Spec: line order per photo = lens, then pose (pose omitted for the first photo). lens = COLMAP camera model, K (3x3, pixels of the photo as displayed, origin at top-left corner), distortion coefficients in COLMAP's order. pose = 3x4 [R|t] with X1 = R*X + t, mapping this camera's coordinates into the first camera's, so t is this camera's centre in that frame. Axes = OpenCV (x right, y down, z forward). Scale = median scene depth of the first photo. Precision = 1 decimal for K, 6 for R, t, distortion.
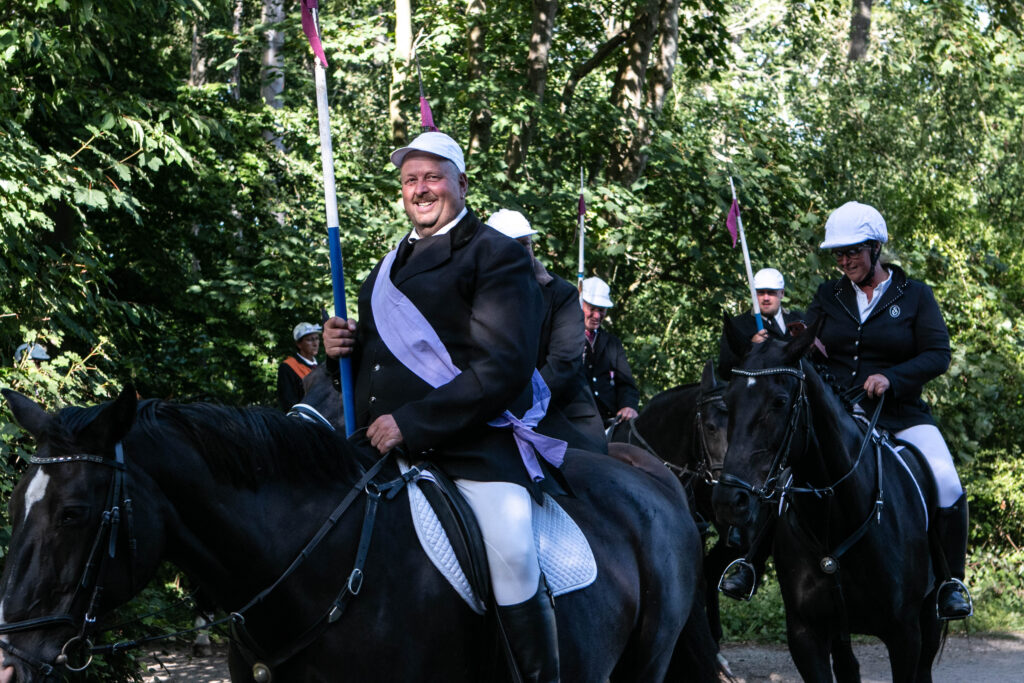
lens RADIAL K [[2320.7, 0, 515.5], [0, 2320.7, 337.1], [0, 0, 1]] dist [0.030427, 0.000000]
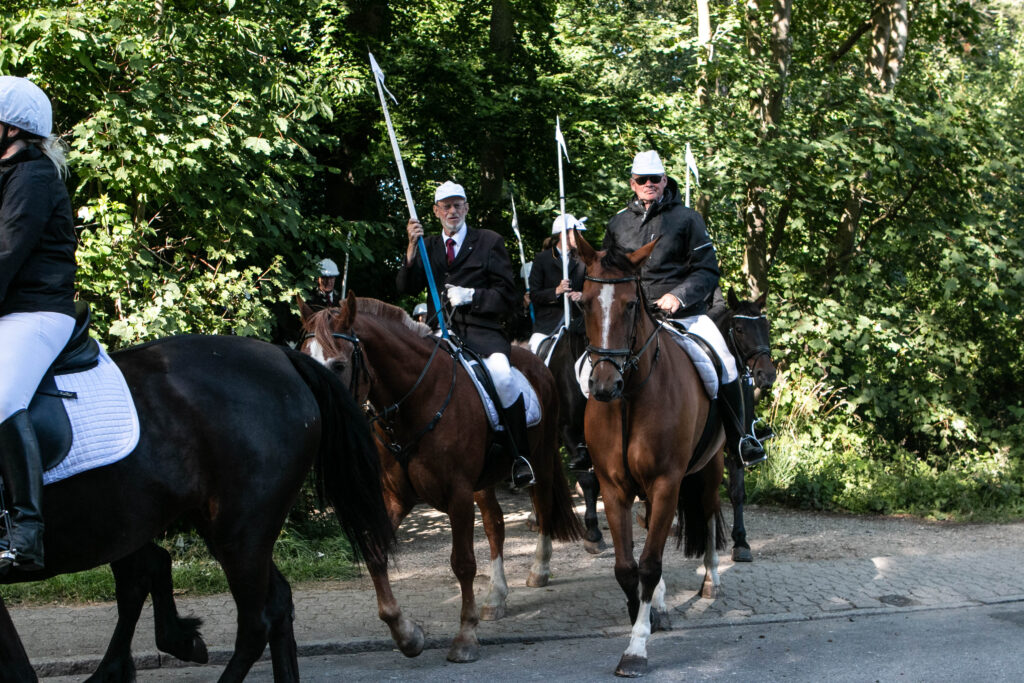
lens RADIAL K [[1473.3, 0, 522.4], [0, 1473.3, 358.4], [0, 0, 1]] dist [-0.055957, 0.000000]
pose [[0.919231, 0.026480, -0.392828, 0.191656], [-0.004689, 0.998401, 0.056328, 0.007171], [0.393692, -0.049936, 0.917885, 0.204445]]
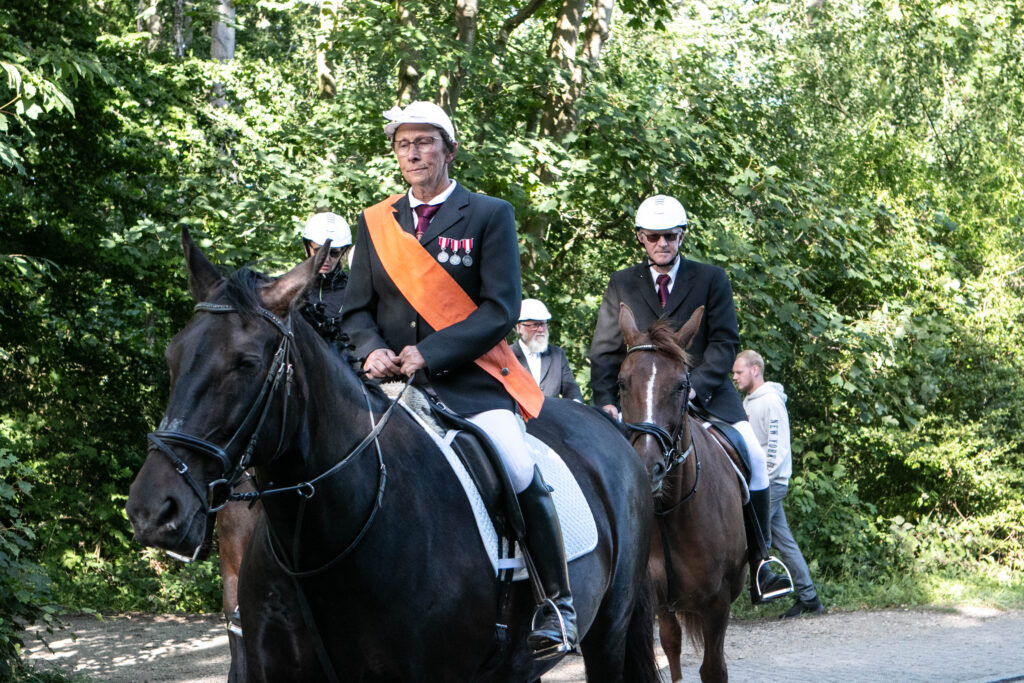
lens RADIAL K [[2320.7, 0, 516.8], [0, 2320.7, 364.4], [0, 0, 1]] dist [0.030427, 0.000000]
pose [[0.999937, 0.000275, 0.011181, 0.019177], [-0.000588, 0.999608, 0.027988, 0.000559], [-0.011168, -0.027993, 0.999546, 0.040097]]
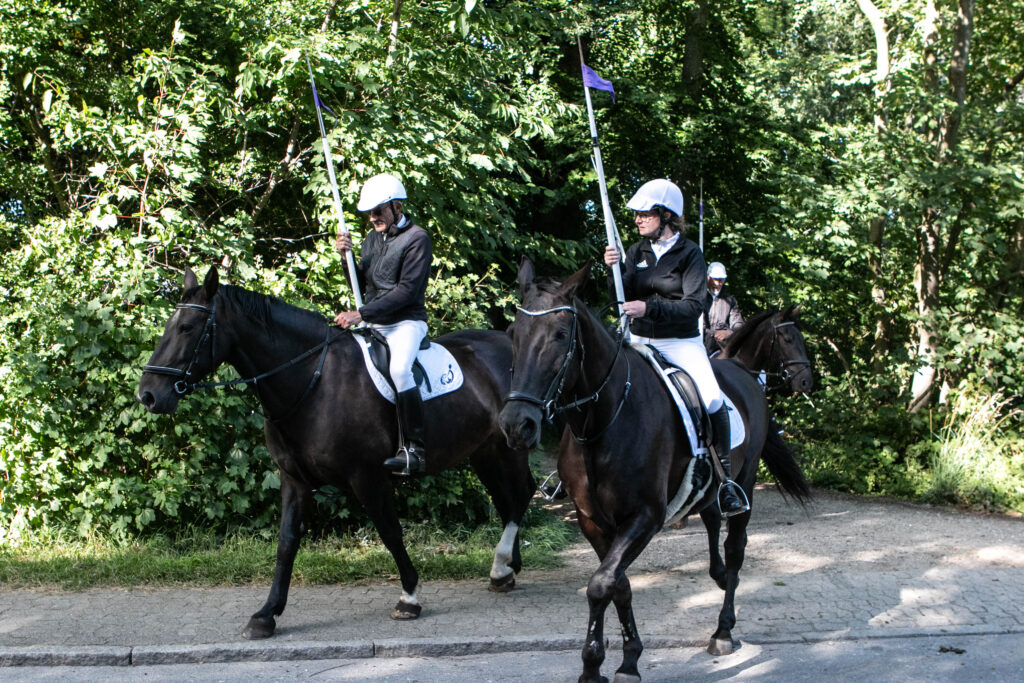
lens RADIAL K [[1213.8, 0, 534.4], [0, 1213.8, 366.2], [0, 0, 1]] dist [-0.071390, 0.000000]
pose [[0.861260, 0.052720, -0.505422, 0.152942], [-0.020530, 0.997402, 0.069053, 0.007341], [0.507750, -0.049096, 0.860105, 0.262204]]
